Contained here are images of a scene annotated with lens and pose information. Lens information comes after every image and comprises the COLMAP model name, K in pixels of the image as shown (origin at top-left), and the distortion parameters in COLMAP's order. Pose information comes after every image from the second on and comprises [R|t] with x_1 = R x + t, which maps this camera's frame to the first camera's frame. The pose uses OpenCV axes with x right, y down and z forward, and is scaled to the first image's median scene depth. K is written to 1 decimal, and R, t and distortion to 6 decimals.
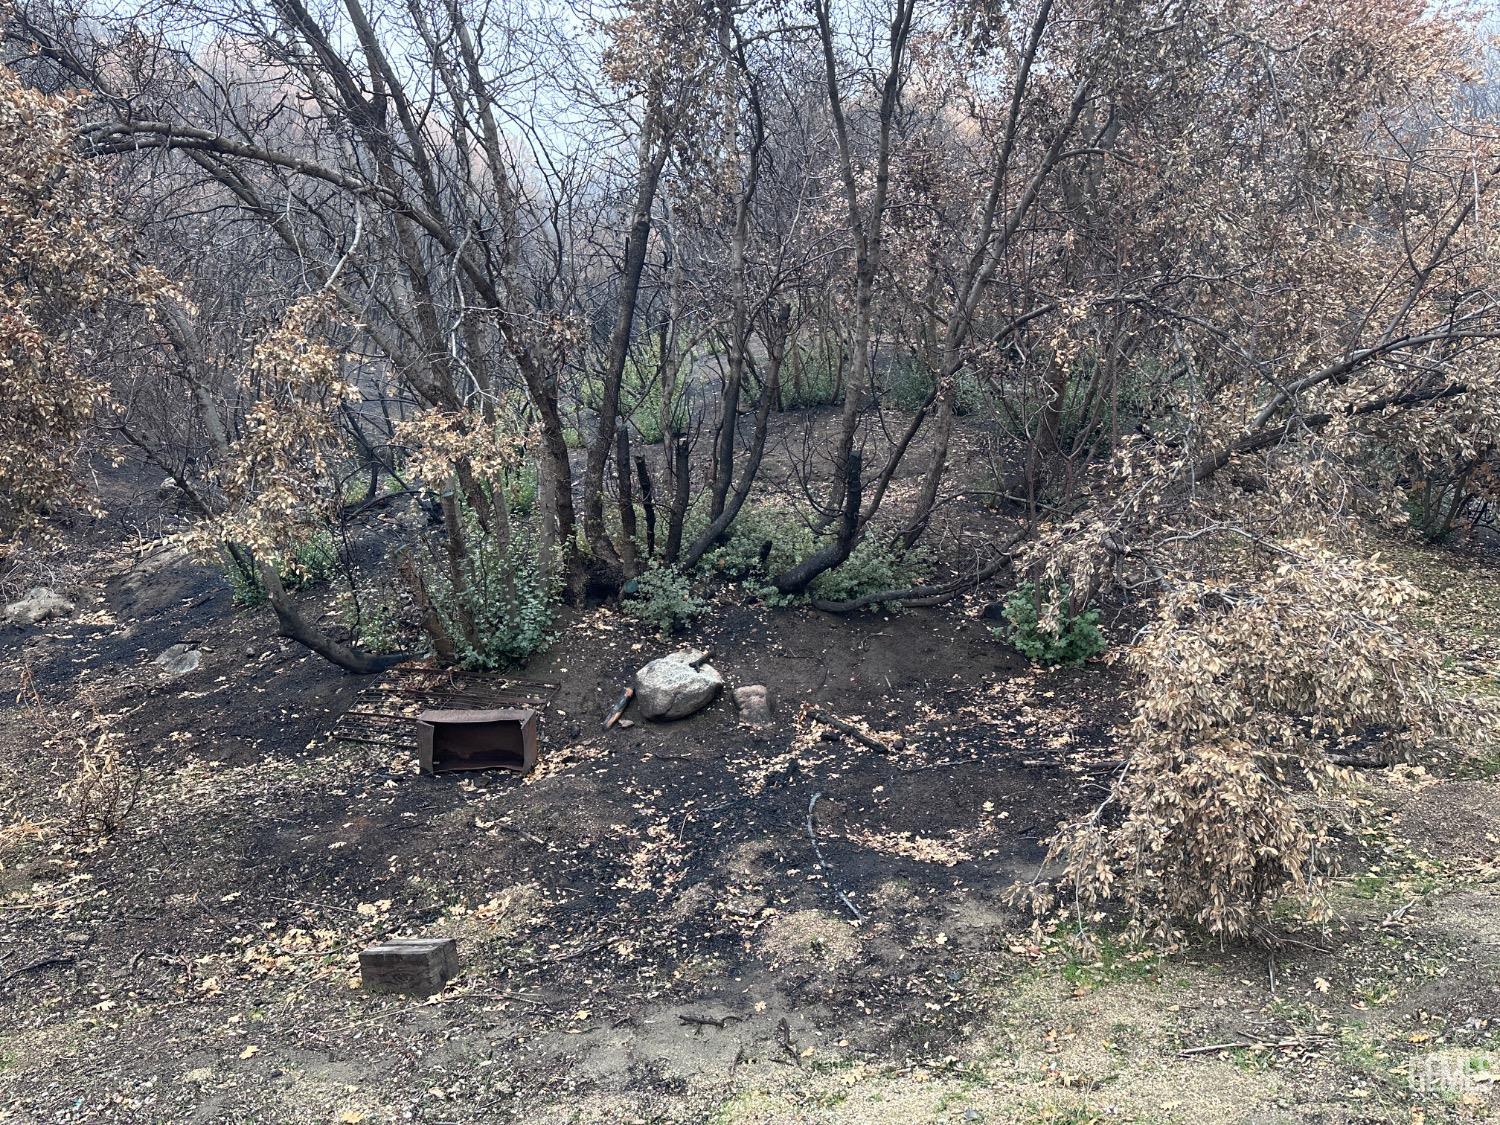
lens RADIAL K [[1052.6, 0, 761.6], [0, 1052.6, 558.1], [0, 0, 1]] dist [0.049105, -0.048804]
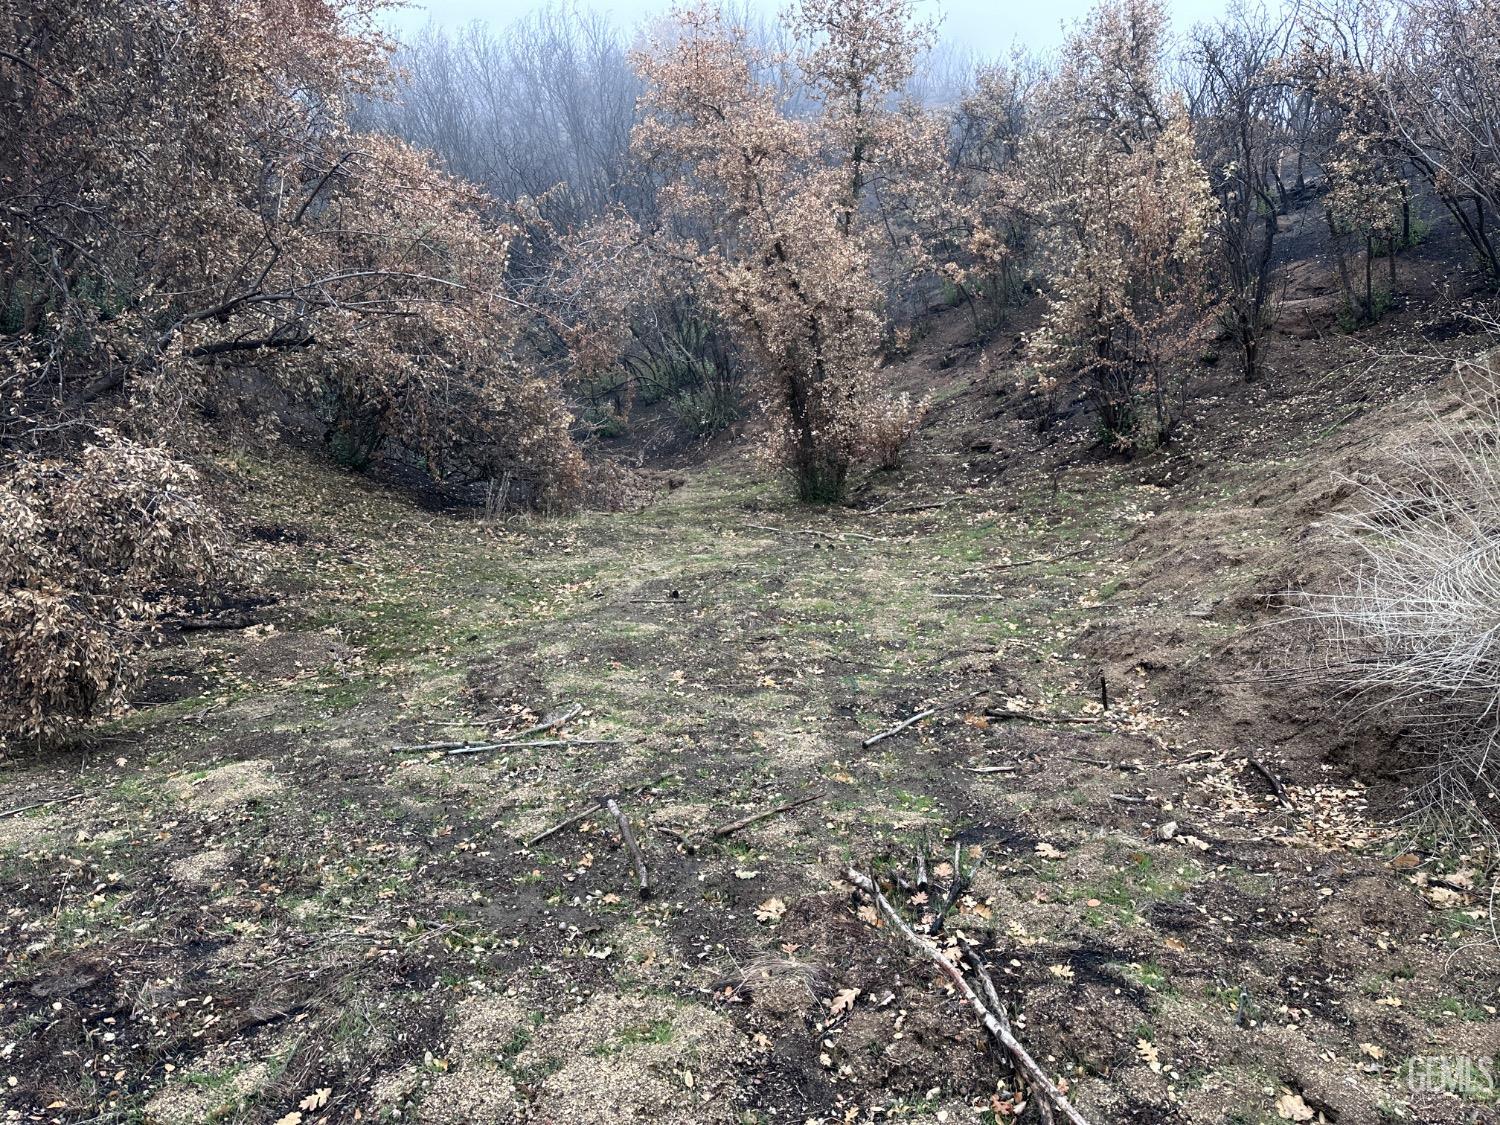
lens RADIAL K [[1022.6, 0, 717.9], [0, 1022.6, 543.4], [0, 0, 1]] dist [0.075733, -0.097052]
pose [[0.659018, -0.000586, 0.752127, 0.028252], [-0.038710, 0.998648, 0.034696, 0.038085], [-0.751130, -0.051981, 0.658104, -0.316763]]
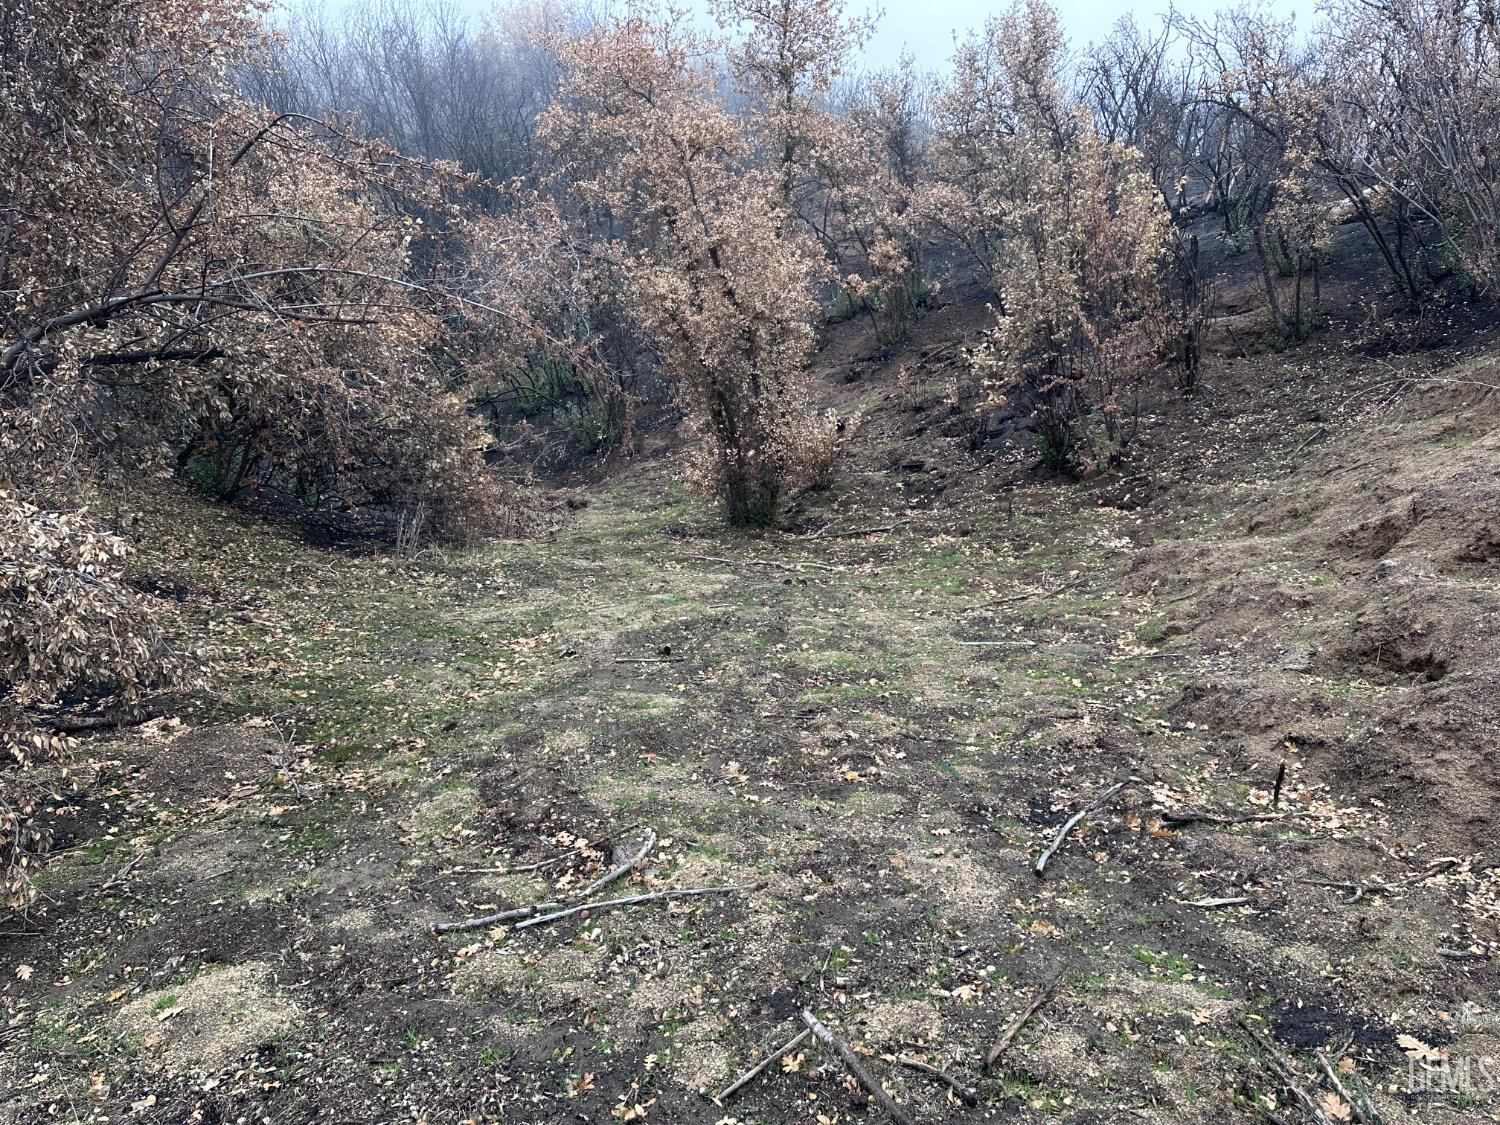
lens RADIAL K [[1052.6, 0, 761.6], [0, 1052.6, 558.1], [0, 0, 1]] dist [0.049105, -0.048804]
pose [[0.528592, -0.013631, 0.848767, 0.064072], [-0.022211, 0.999307, 0.029882, -0.000866], [-0.848585, -0.034647, 0.527923, -0.015363]]
